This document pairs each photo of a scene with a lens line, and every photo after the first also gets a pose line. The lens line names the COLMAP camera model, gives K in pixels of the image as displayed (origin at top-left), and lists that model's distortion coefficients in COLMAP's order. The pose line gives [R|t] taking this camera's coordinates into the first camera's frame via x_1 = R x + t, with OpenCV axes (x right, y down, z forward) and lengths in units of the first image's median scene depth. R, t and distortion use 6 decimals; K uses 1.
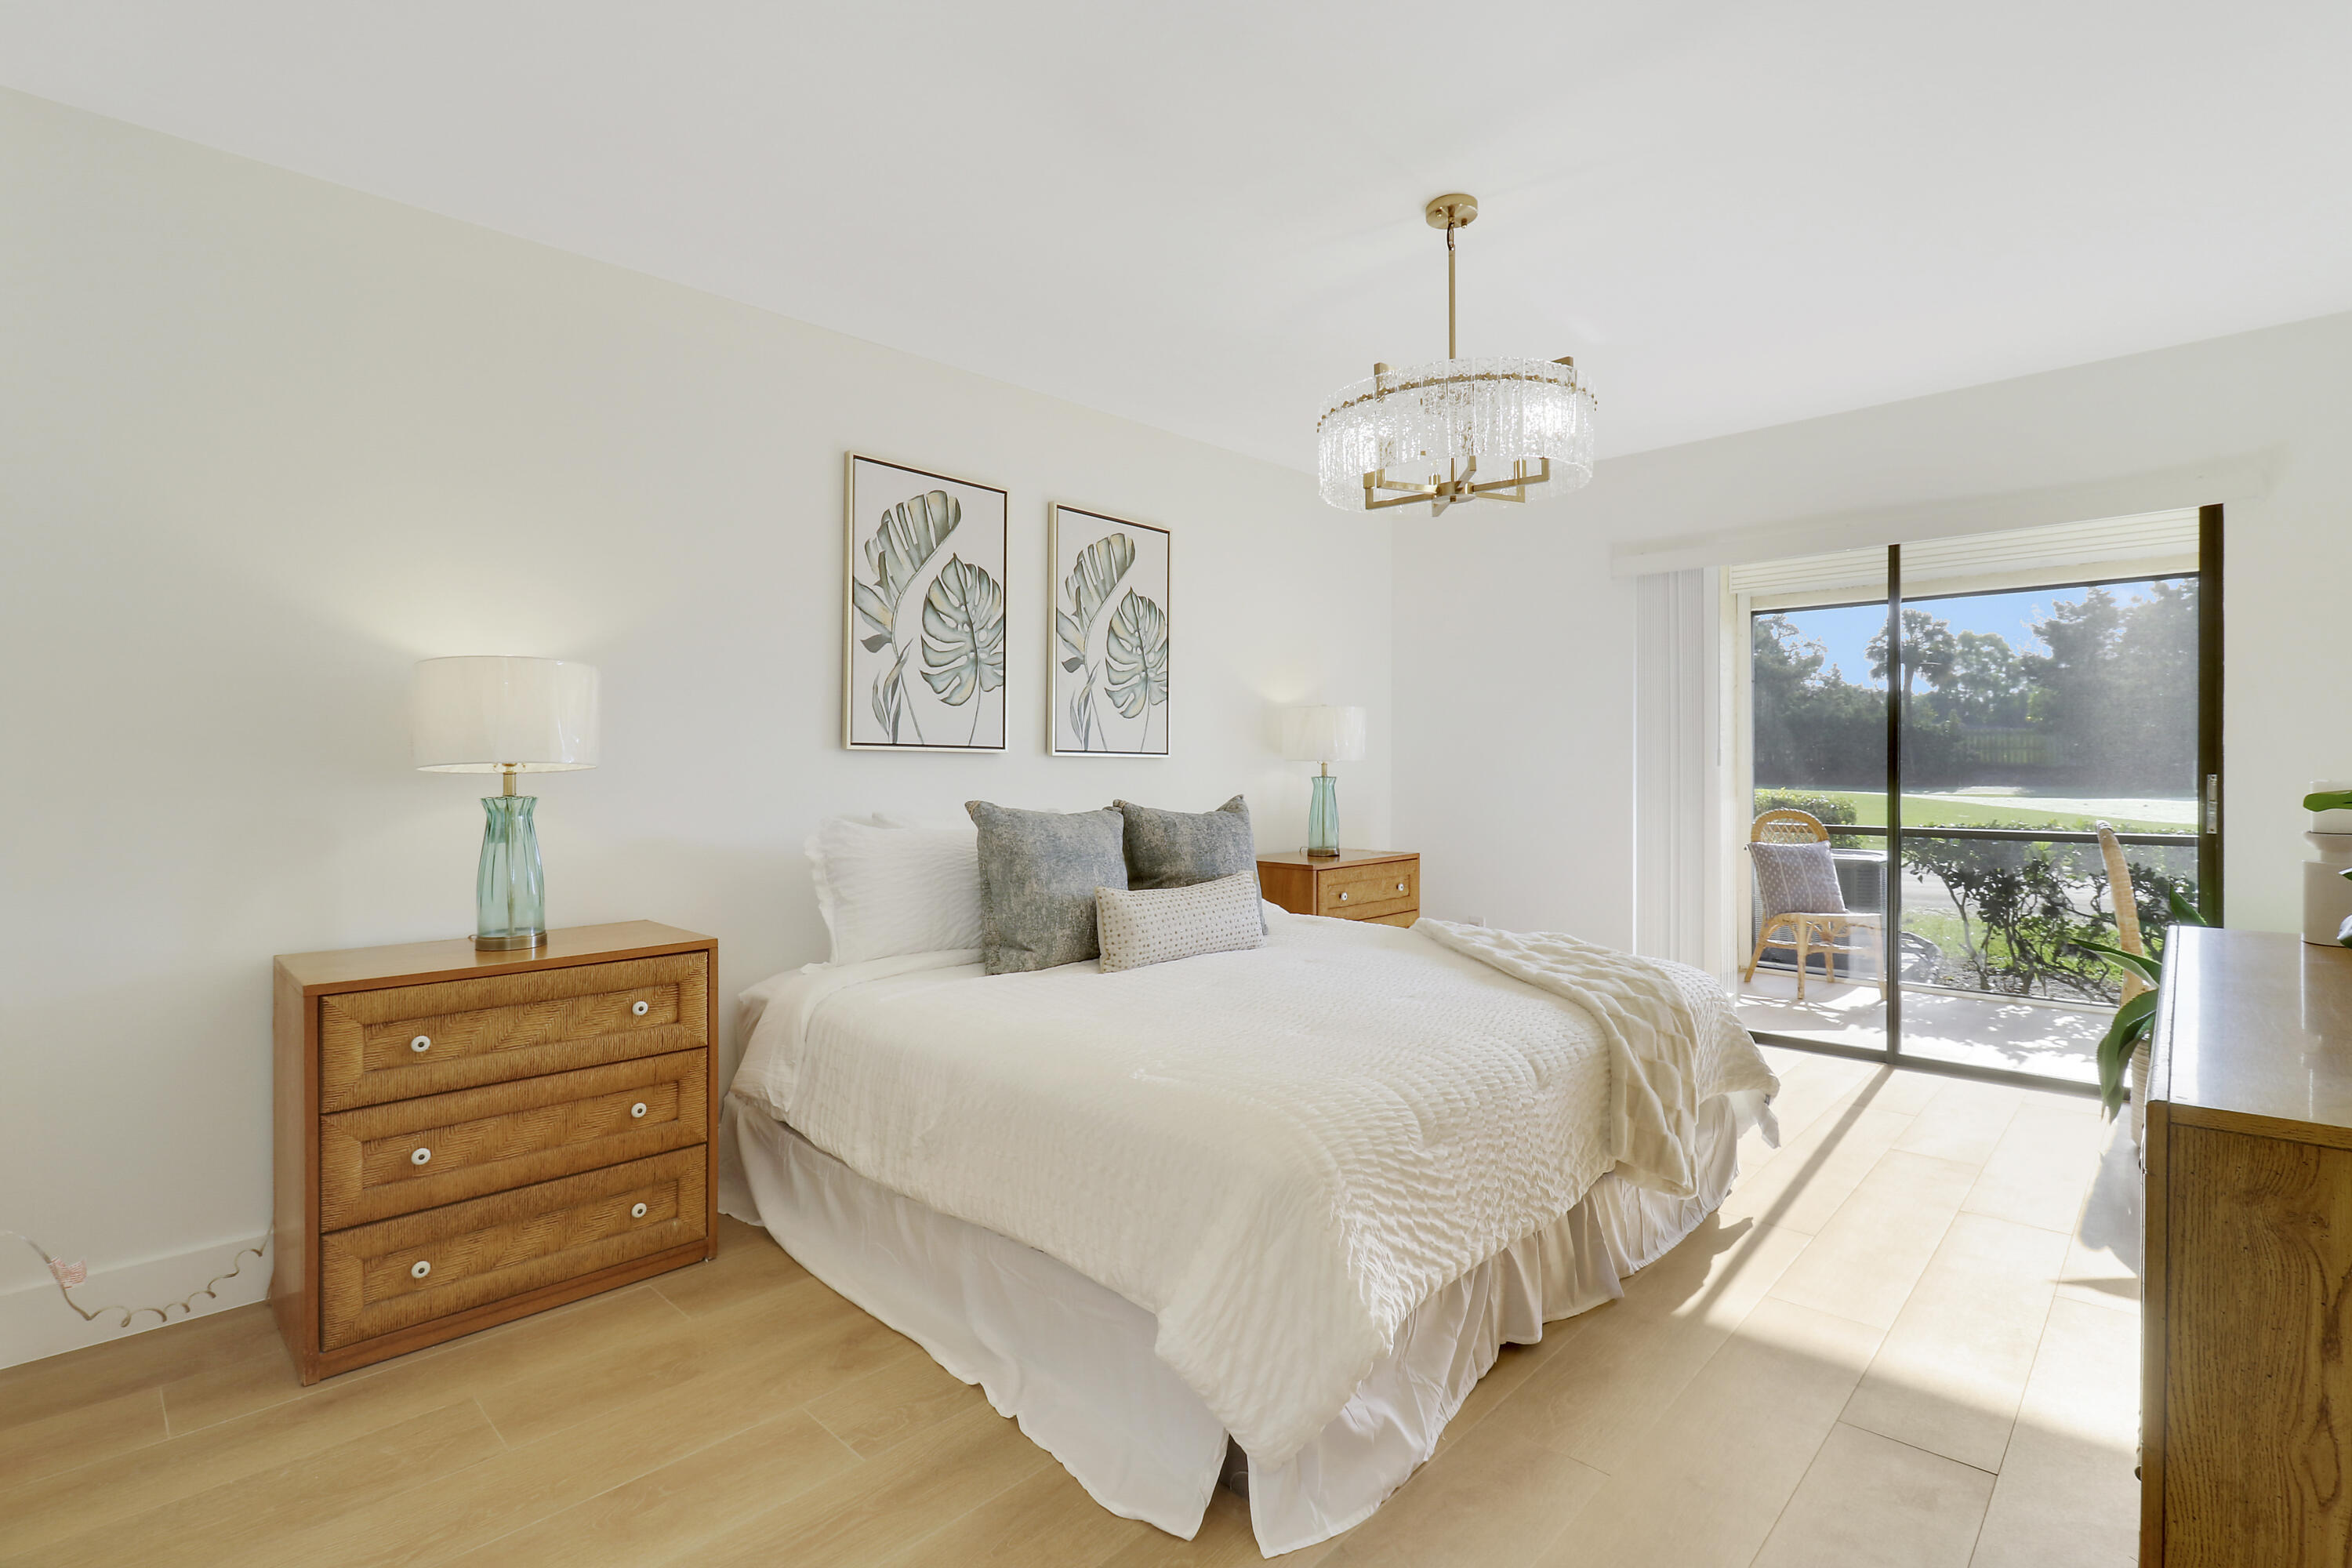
lens RADIAL K [[1104.0, 0, 1180.7], [0, 1104.0, 764.3], [0, 0, 1]] dist [0.001443, -0.000714]
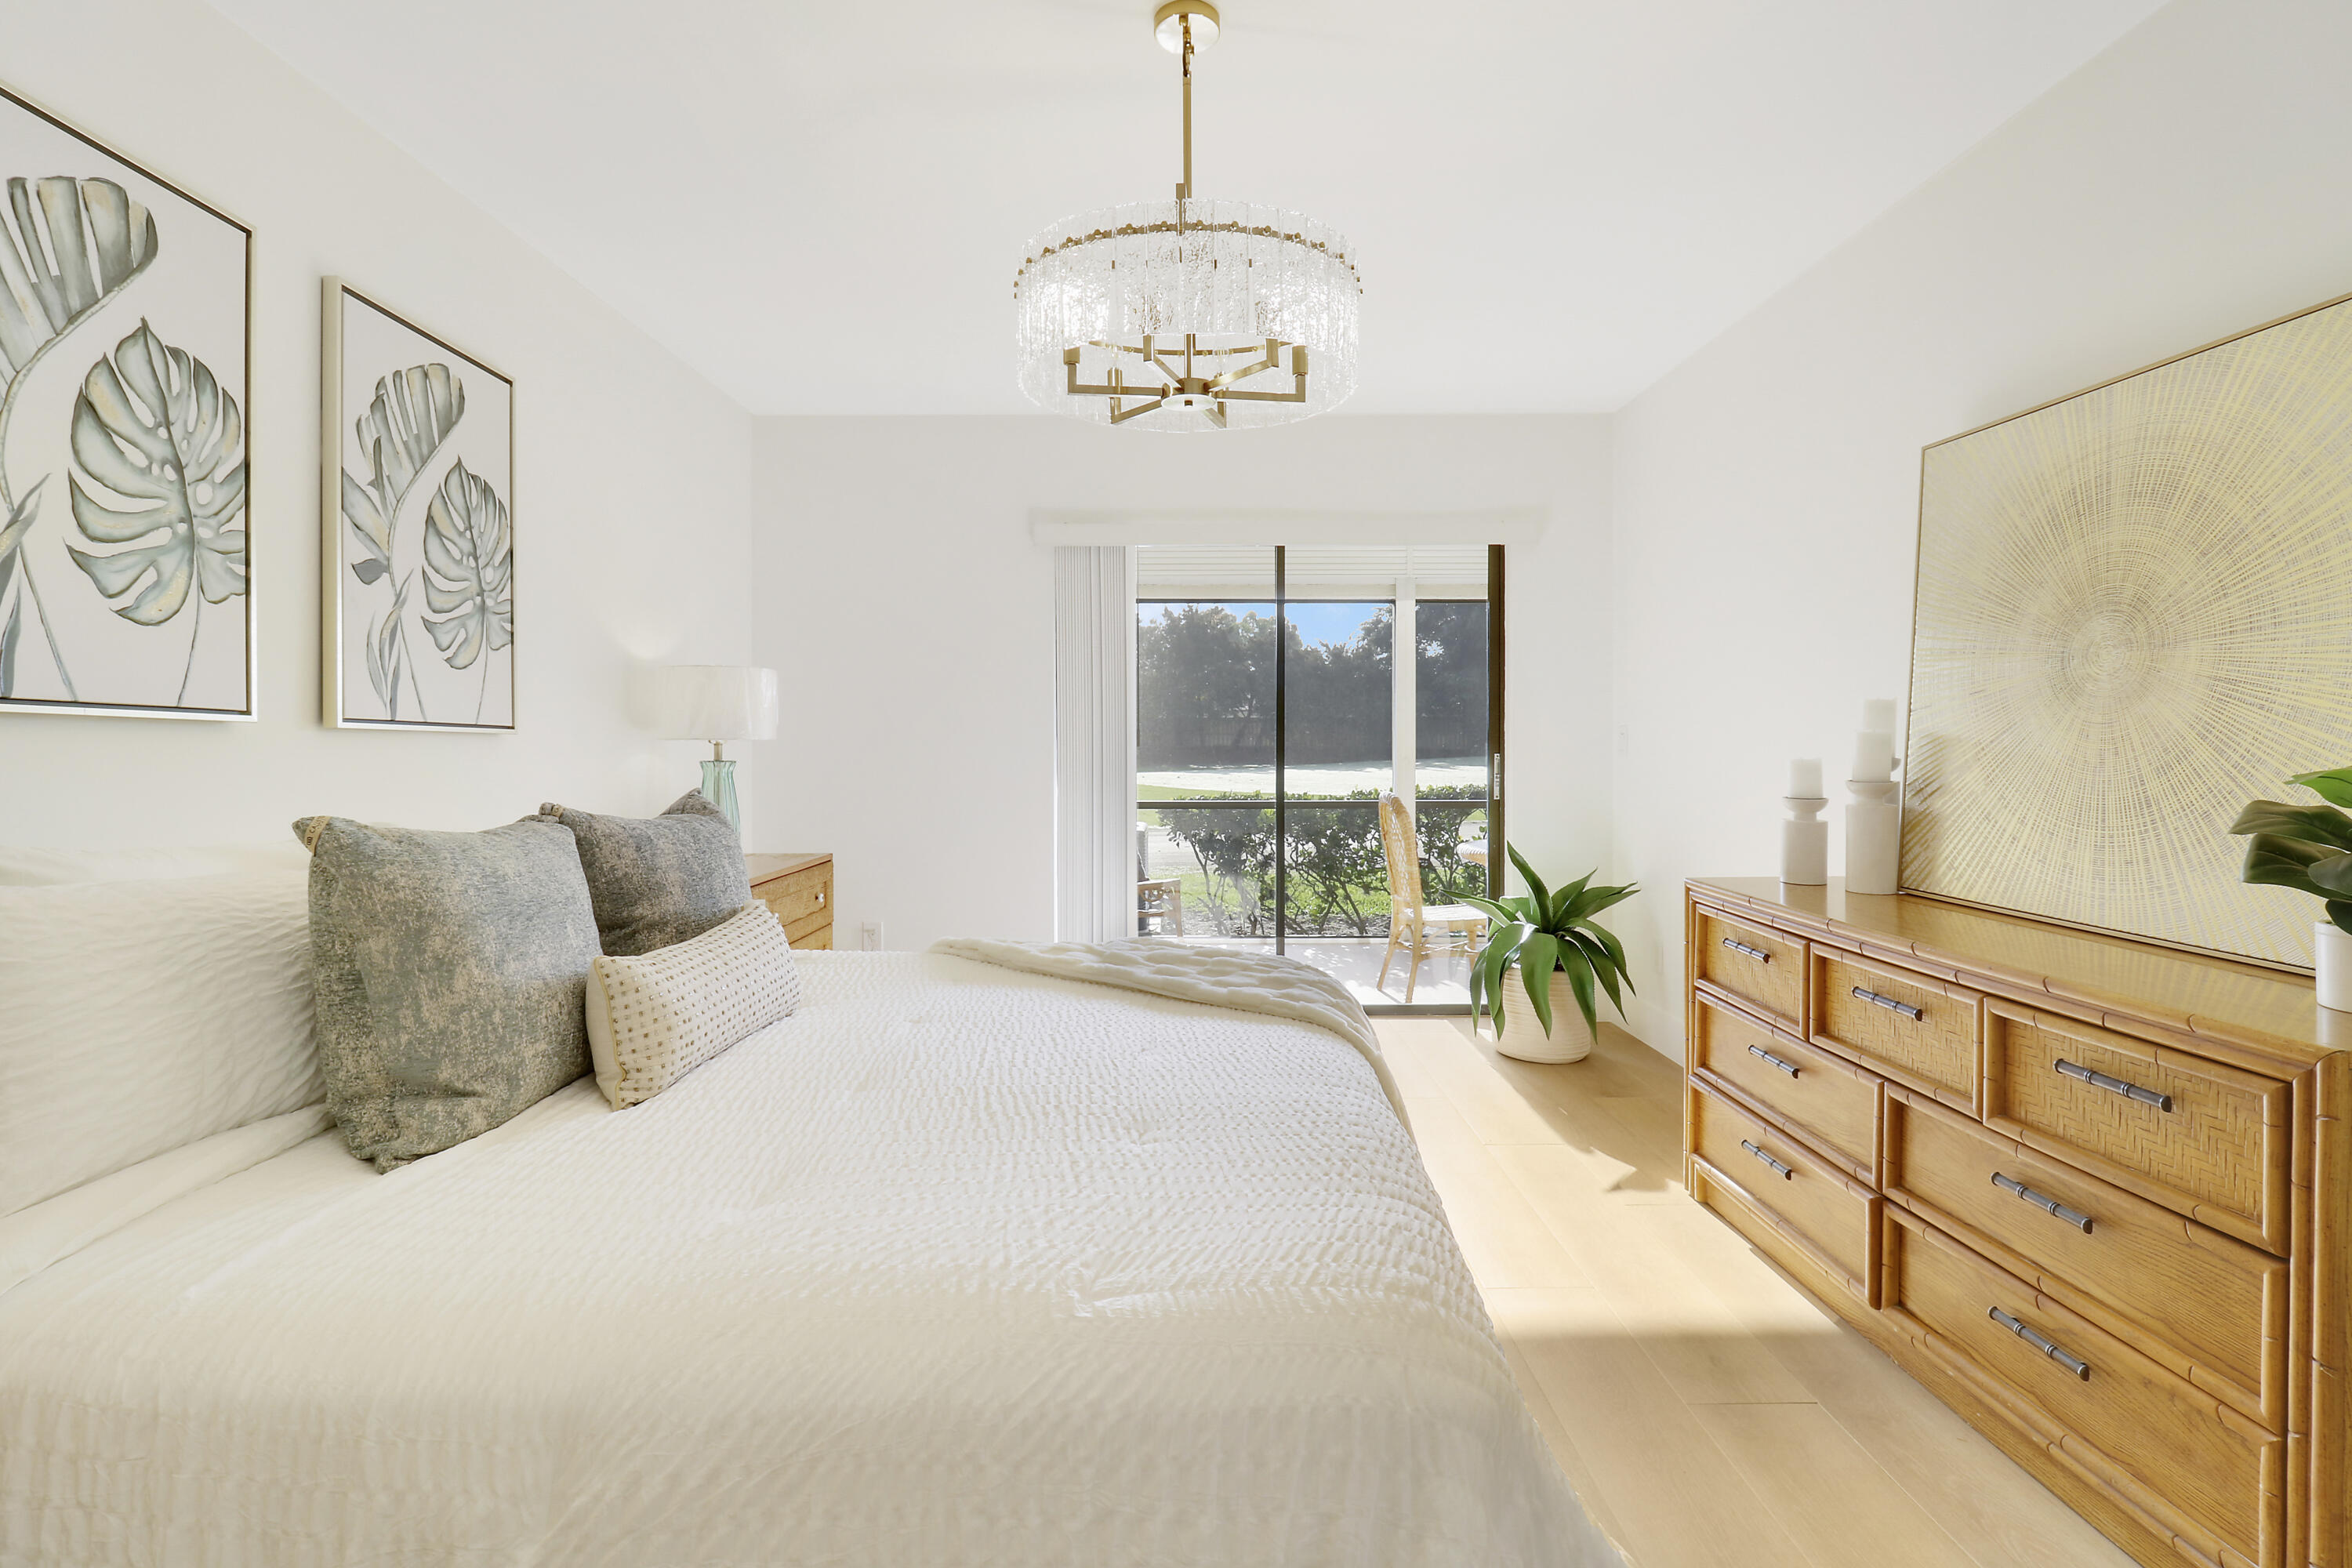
lens RADIAL K [[1093.9, 0, 1179.8], [0, 1093.9, 760.6], [0, 0, 1]] dist [0.008440, -0.014493]
pose [[0.715068, -0.008382, 0.699004, -0.211634], [-0.001493, 0.999908, 0.013517, 0.000574], [-0.699053, -0.010709, 0.714990, 0.318090]]
